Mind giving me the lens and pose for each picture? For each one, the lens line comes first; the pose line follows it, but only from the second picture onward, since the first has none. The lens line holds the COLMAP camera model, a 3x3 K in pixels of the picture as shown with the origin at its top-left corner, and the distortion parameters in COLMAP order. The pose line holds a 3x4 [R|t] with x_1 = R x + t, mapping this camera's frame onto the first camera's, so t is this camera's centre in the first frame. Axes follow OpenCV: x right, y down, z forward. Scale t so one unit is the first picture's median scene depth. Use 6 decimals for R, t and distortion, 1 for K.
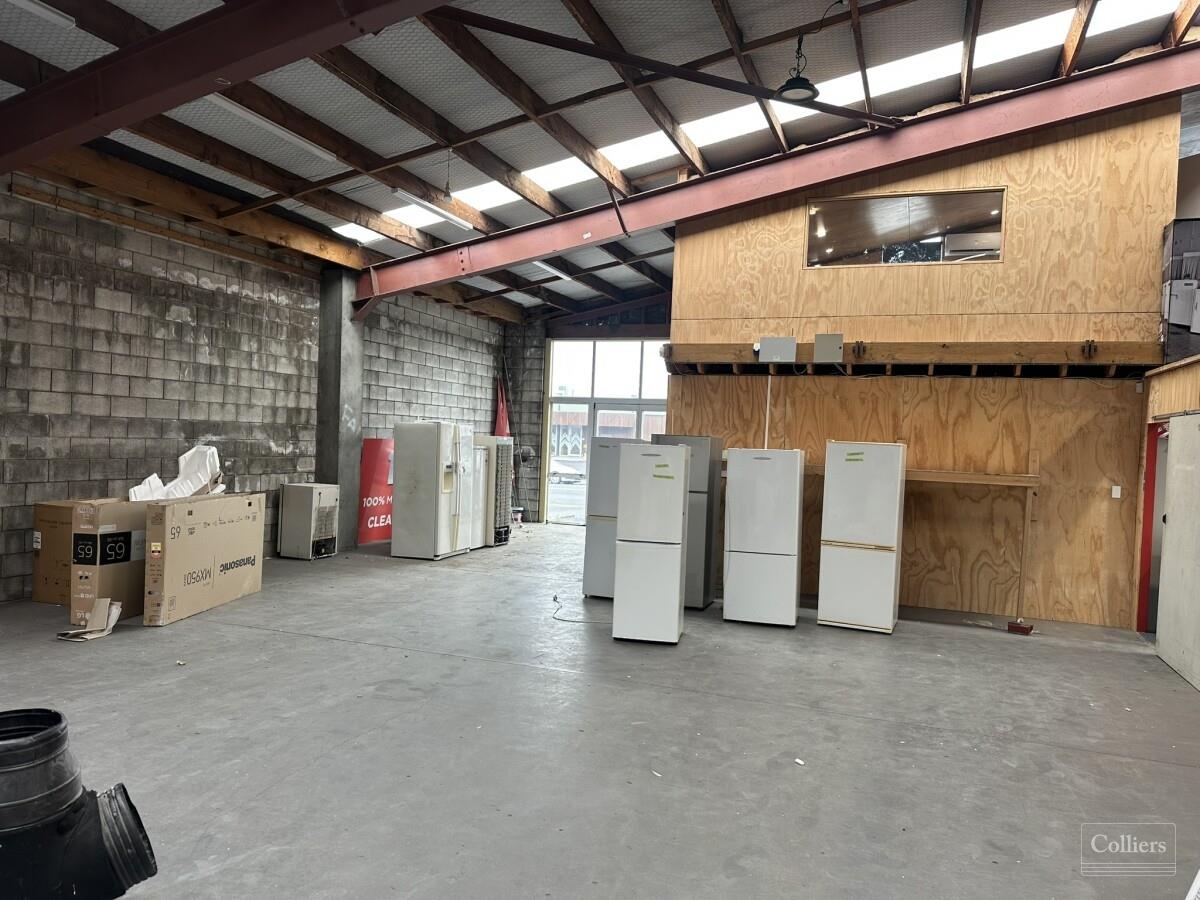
lens RADIAL K [[840.8, 0, 592.9], [0, 840.8, 452.4], [0, 0, 1]] dist [0.065614, -0.085006]
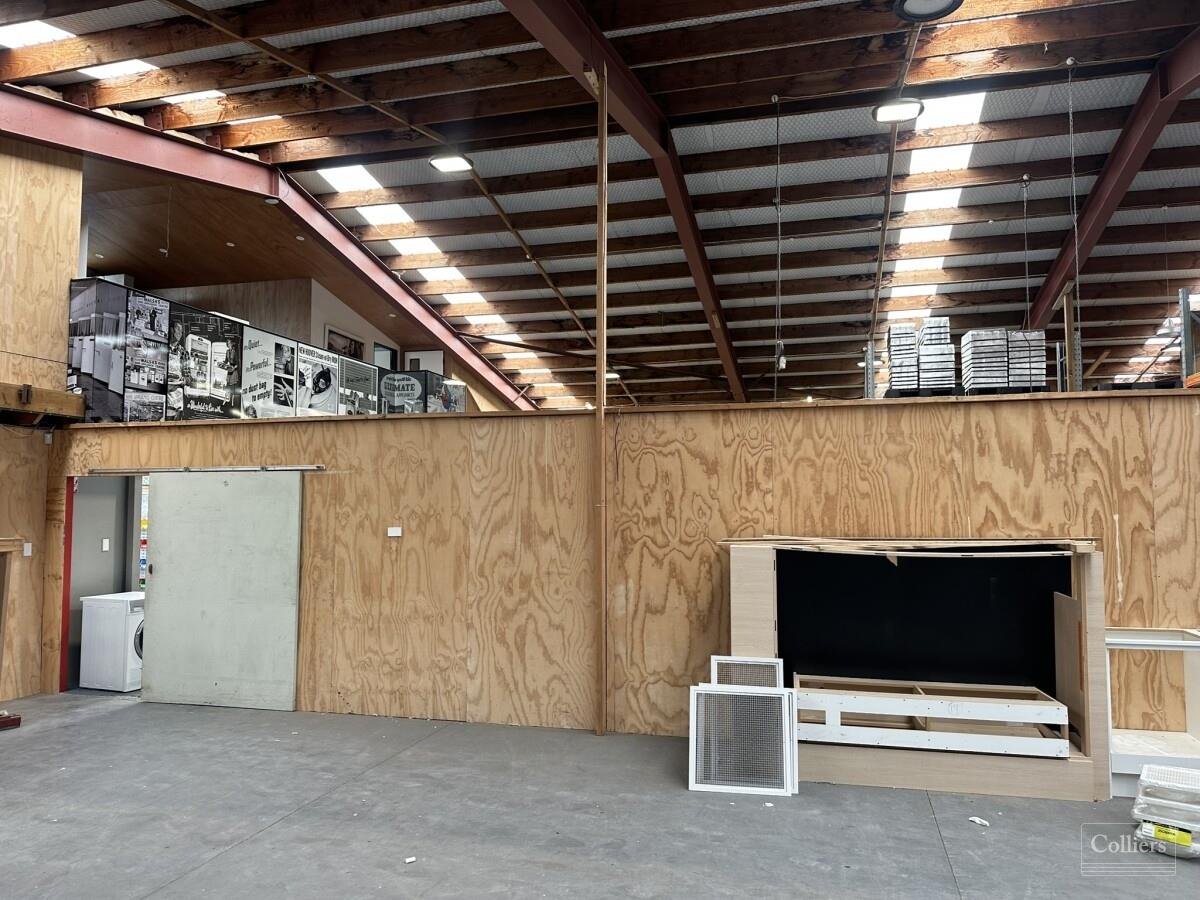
lens RADIAL K [[840.8, 0, 610.9], [0, 840.8, 453.5], [0, 0, 1]] dist [0.065614, -0.085006]
pose [[-0.118502, 0.024396, 0.992654, -0.382942], [0.011198, 0.999667, -0.023232, -0.029354], [-0.992891, 0.008363, -0.118736, 0.478894]]
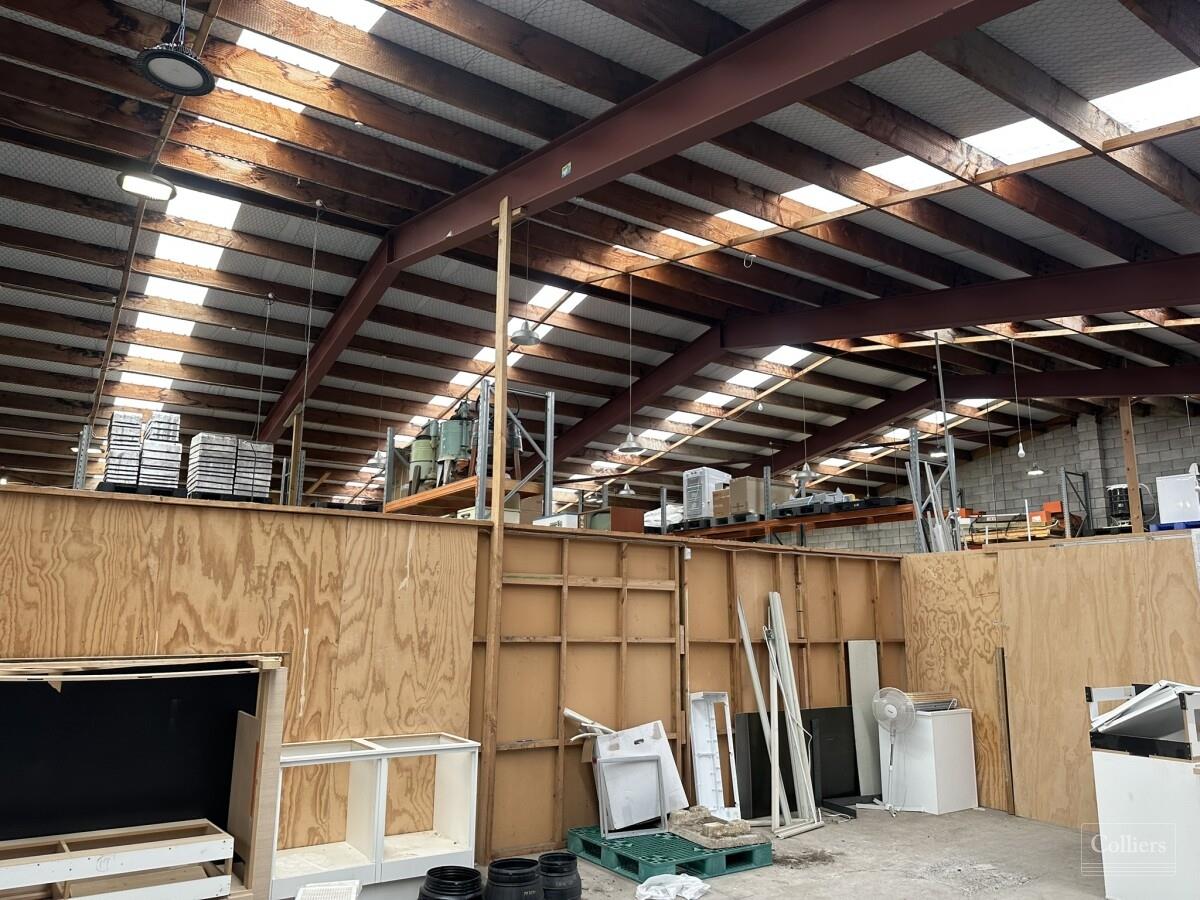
lens RADIAL K [[840.8, 0, 592.9], [0, 840.8, 448.9], [0, 0, 1]] dist [0.065614, -0.085006]
pose [[-0.816198, 0.066576, 0.573923, -0.354472], [-0.033921, 0.986104, -0.162630, -0.032079], [-0.576775, -0.152206, -0.802598, 0.442042]]
